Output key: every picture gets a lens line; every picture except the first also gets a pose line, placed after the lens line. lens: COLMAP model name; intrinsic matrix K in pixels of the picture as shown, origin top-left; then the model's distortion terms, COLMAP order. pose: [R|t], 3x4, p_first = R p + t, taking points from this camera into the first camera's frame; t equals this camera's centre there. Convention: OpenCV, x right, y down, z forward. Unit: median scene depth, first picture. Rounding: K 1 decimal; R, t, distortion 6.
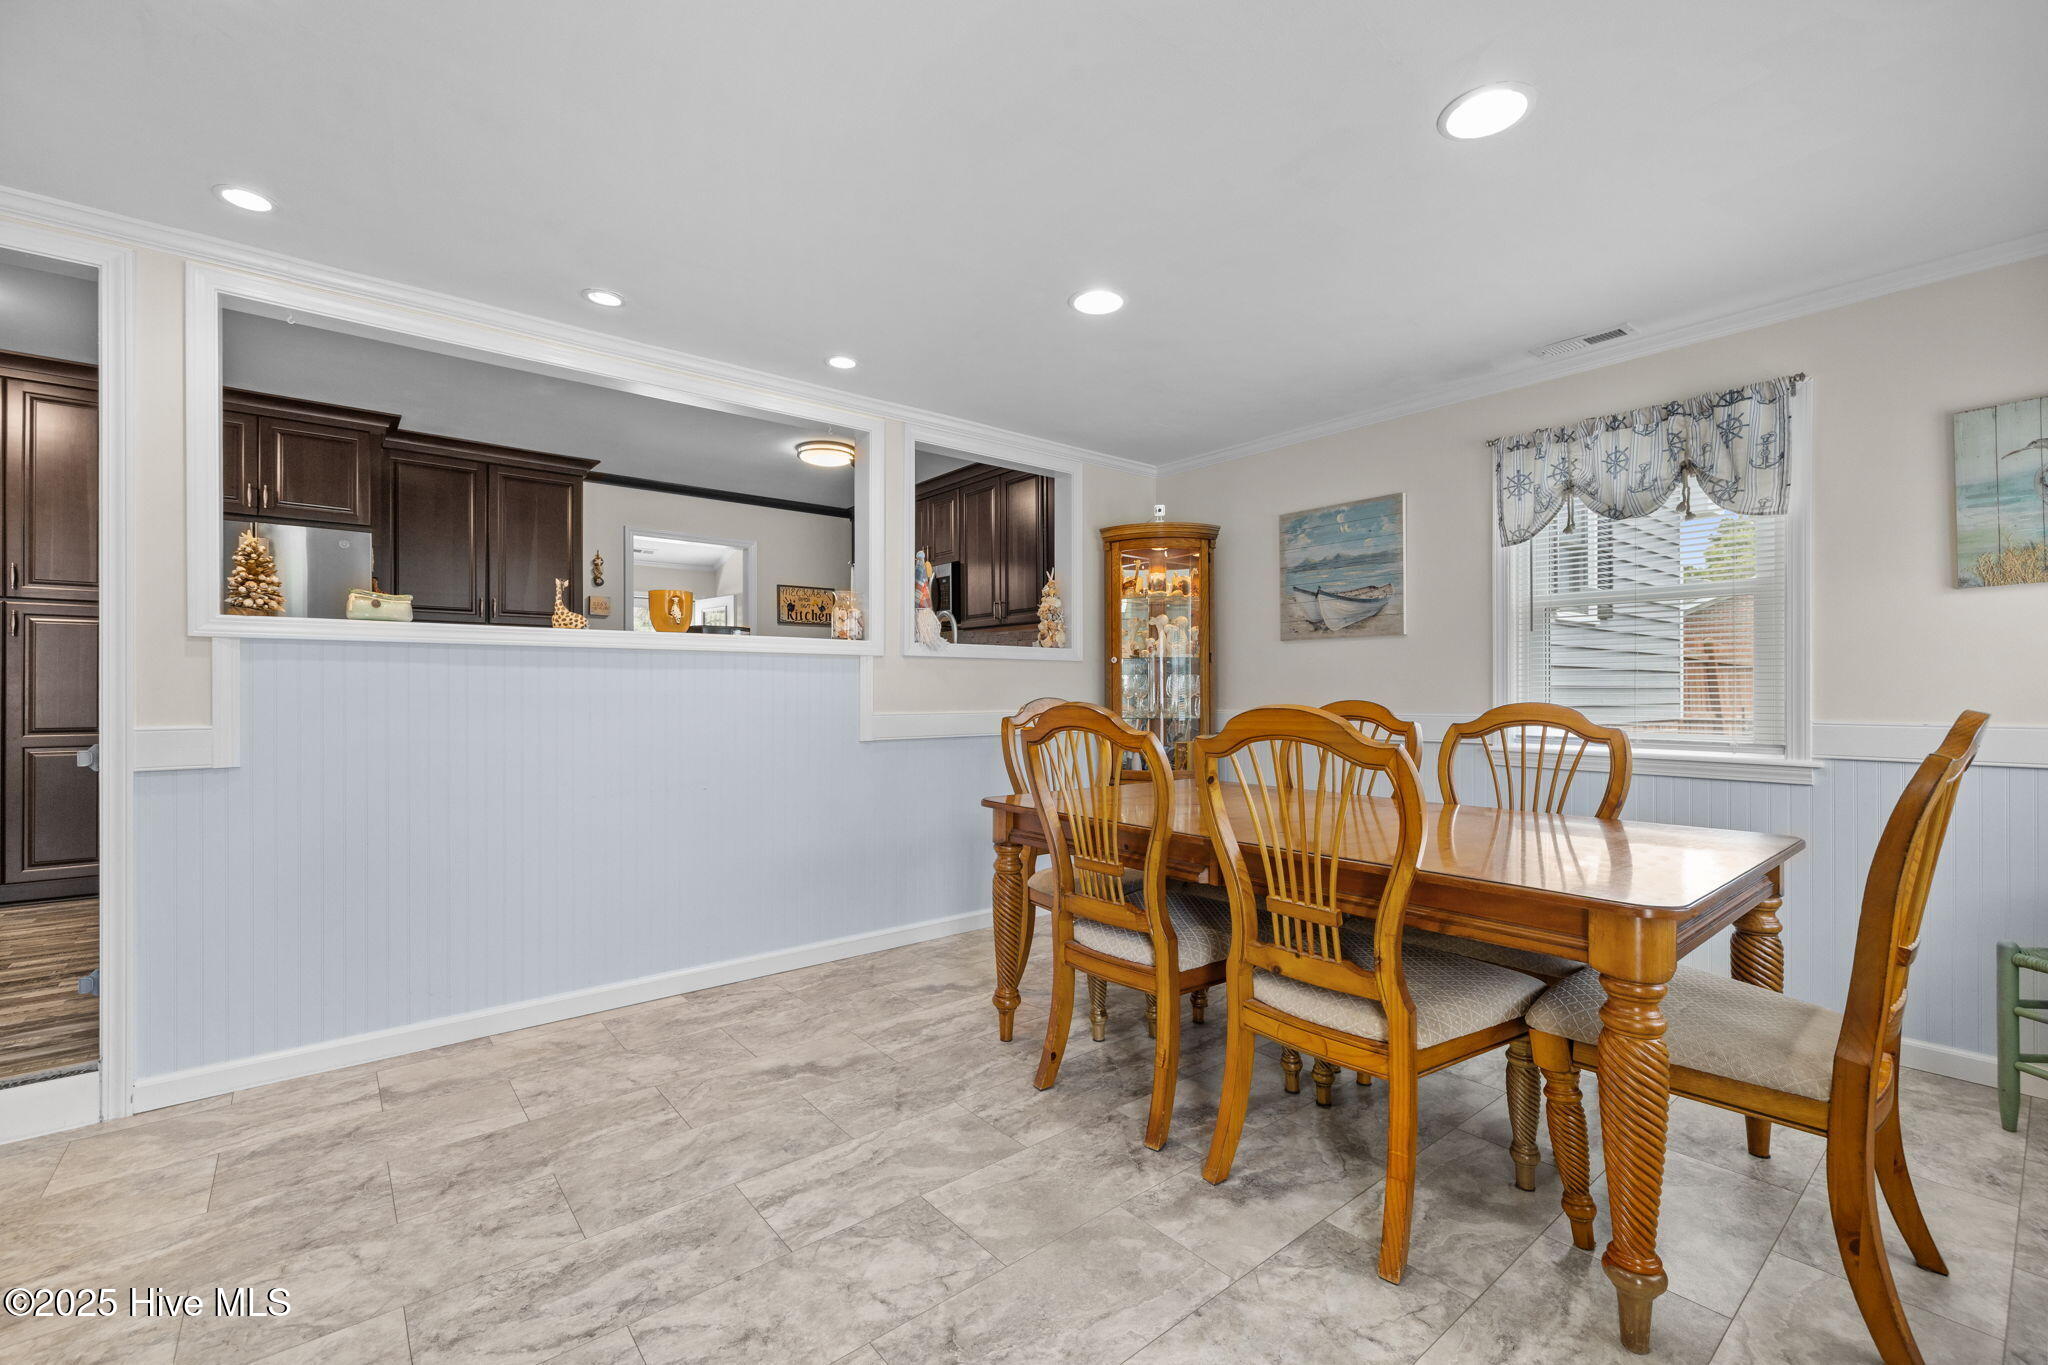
lens RADIAL K [[857.7, 0, 1024.0], [0, 857.7, 692.1], [0, 0, 1]] dist [-0.001621, 0.000198]
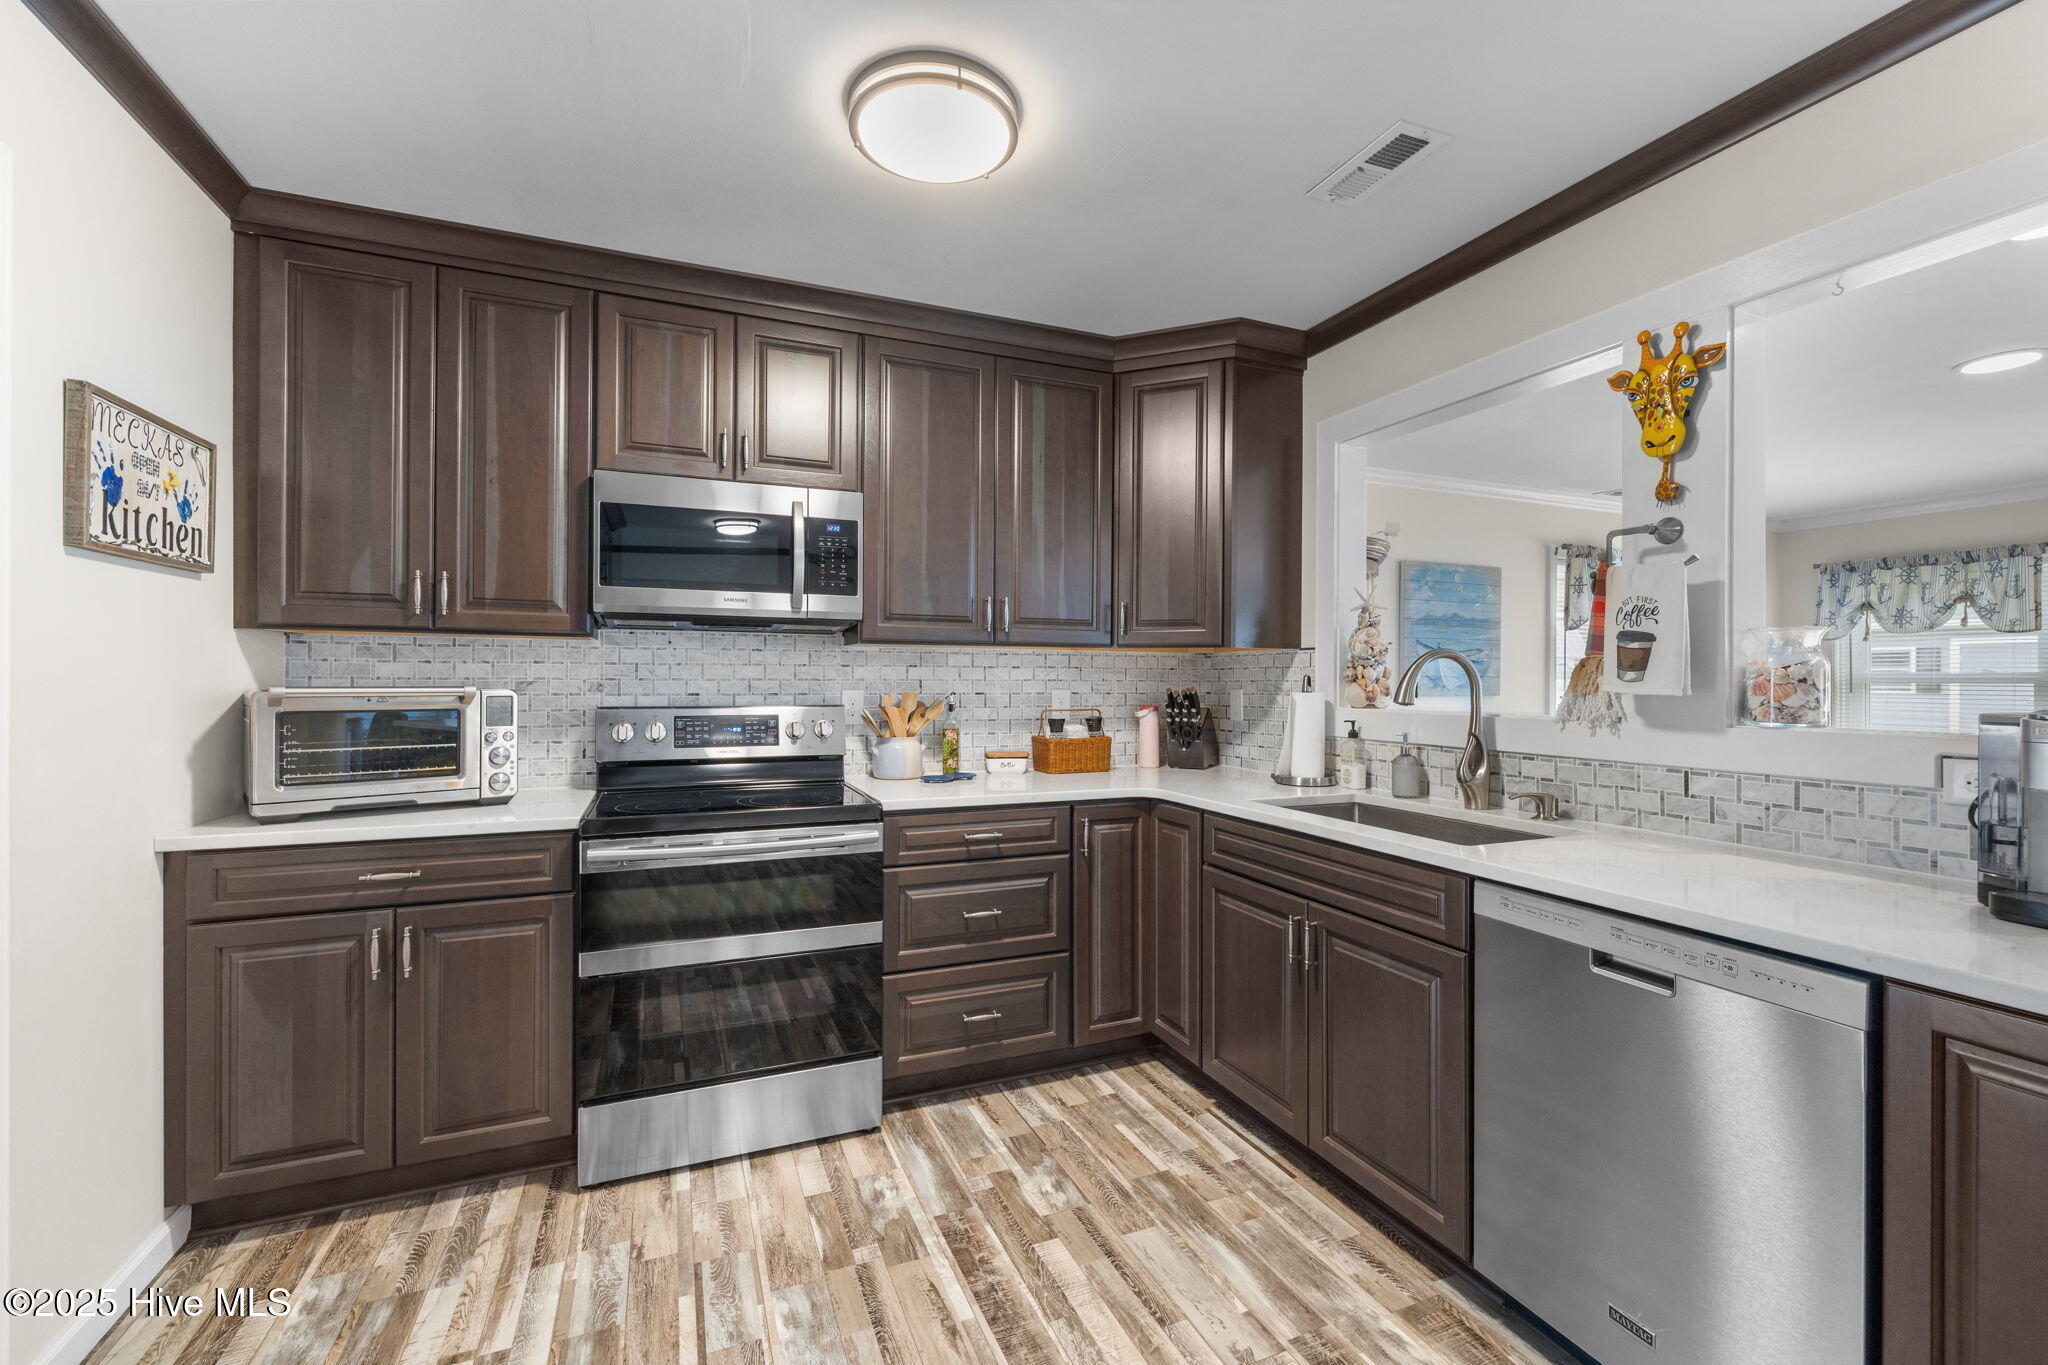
lens RADIAL K [[859.2, 0, 1023.9], [0, 859.2, 680.6], [0, 0, 1]] dist [0.002069, 0.000081]
pose [[0.292299, 0.003027, 0.956322, -0.831540], [-0.004253, 0.999989, -0.001865, -0.086346], [-0.956317, -0.003522, 0.292309, 1.318883]]
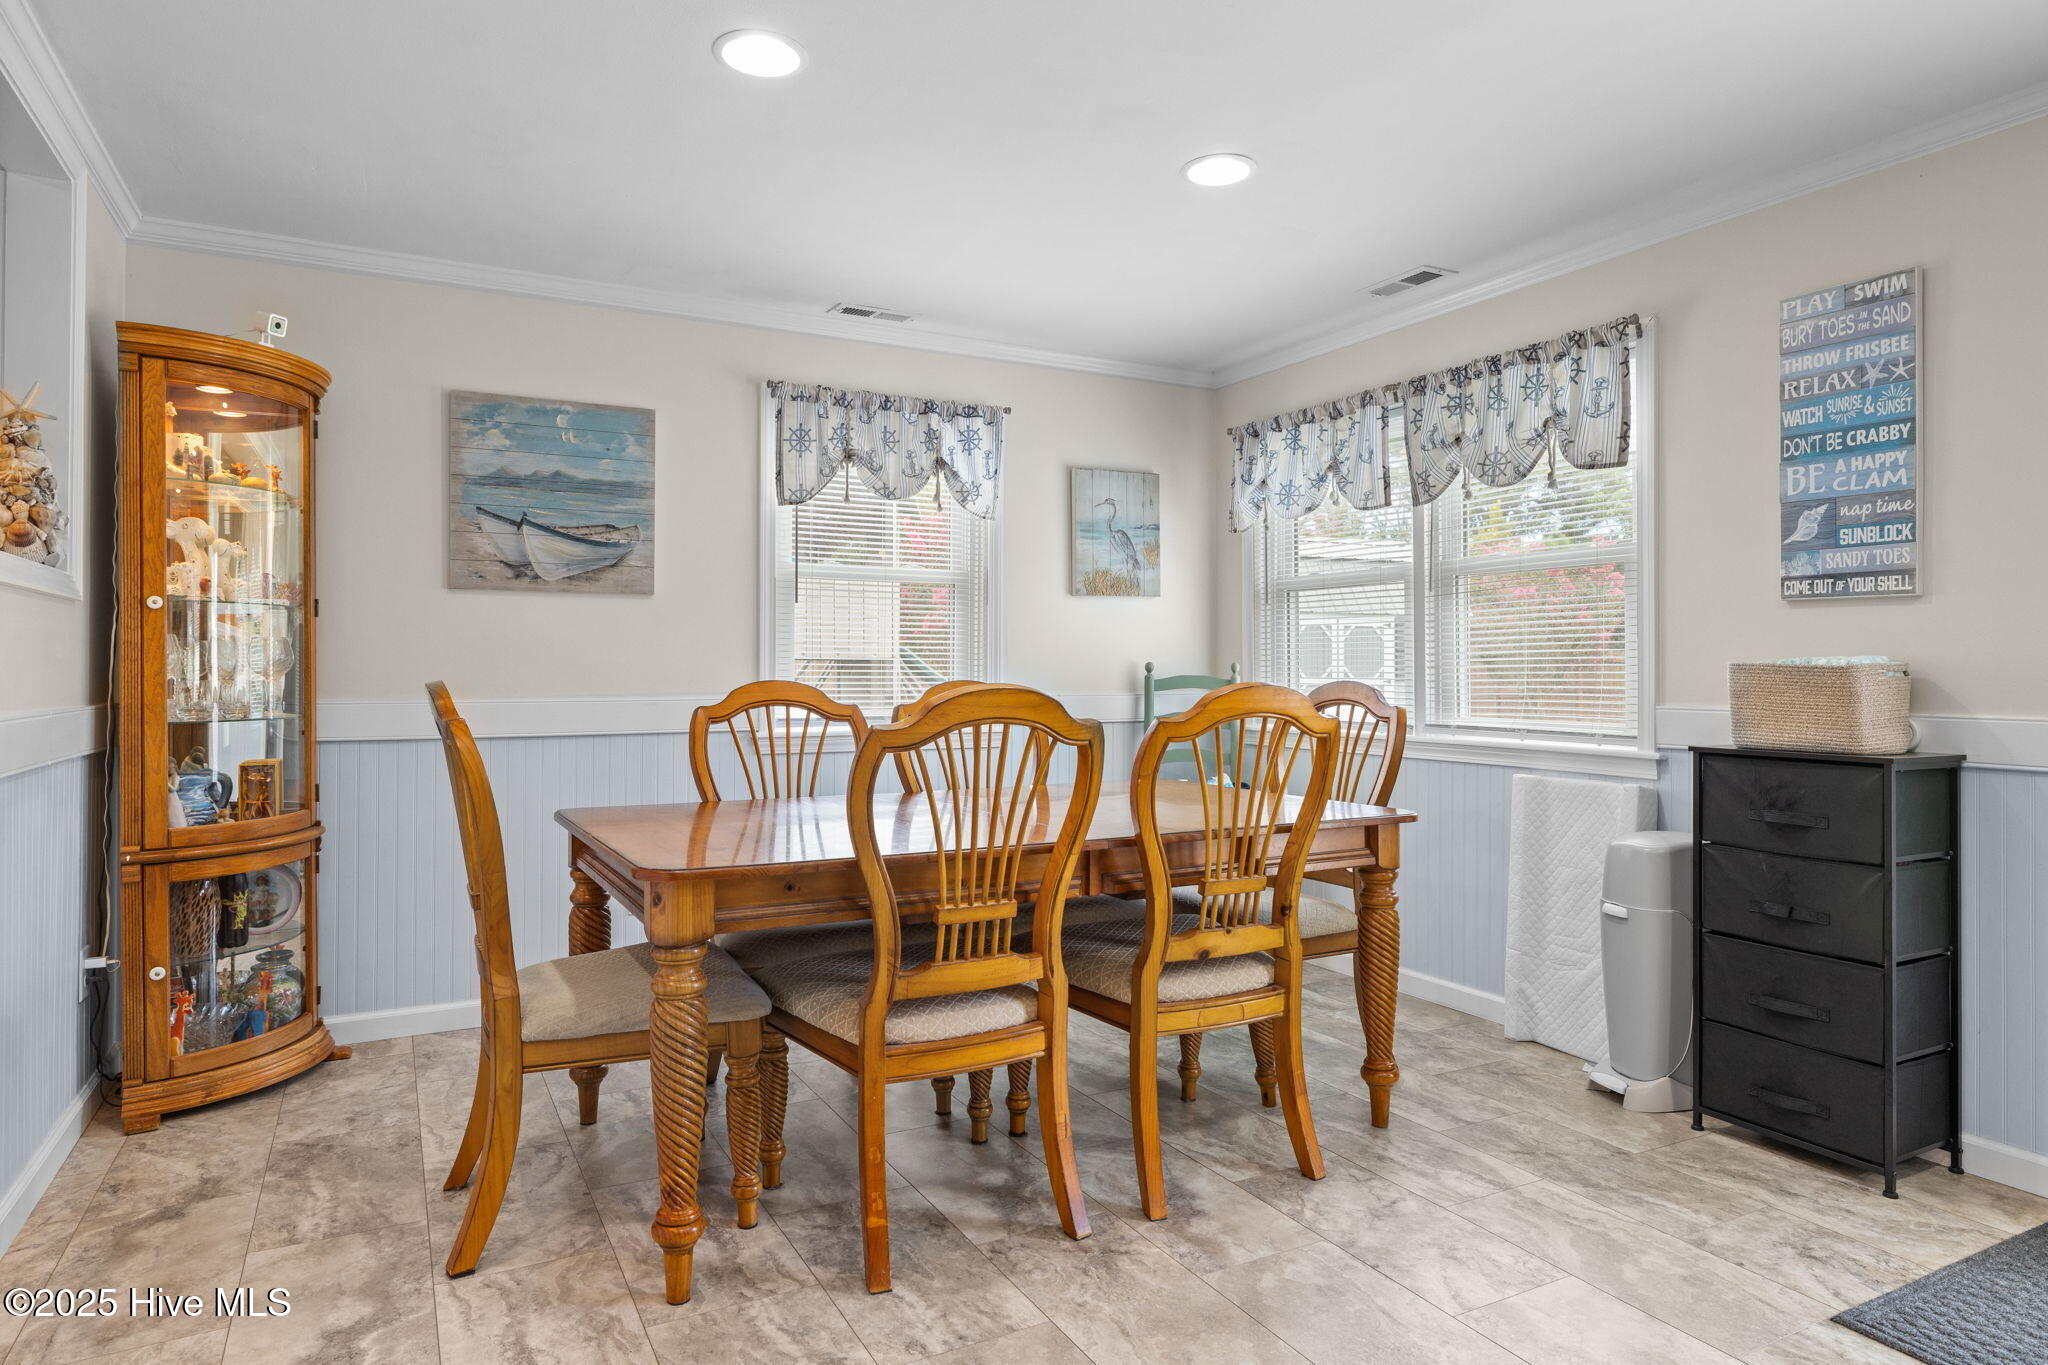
lens RADIAL K [[1196.7, 0, 1020.1], [0, 1196.7, 655.5], [0, 0, 1]] dist [-0.003203, -0.000443]
pose [[0.199669, 0.013107, 0.979776, -0.564210], [-0.000198, 0.999911, -0.013336, 0.001558], [-0.979863, 0.002468, 0.199654, 0.486238]]
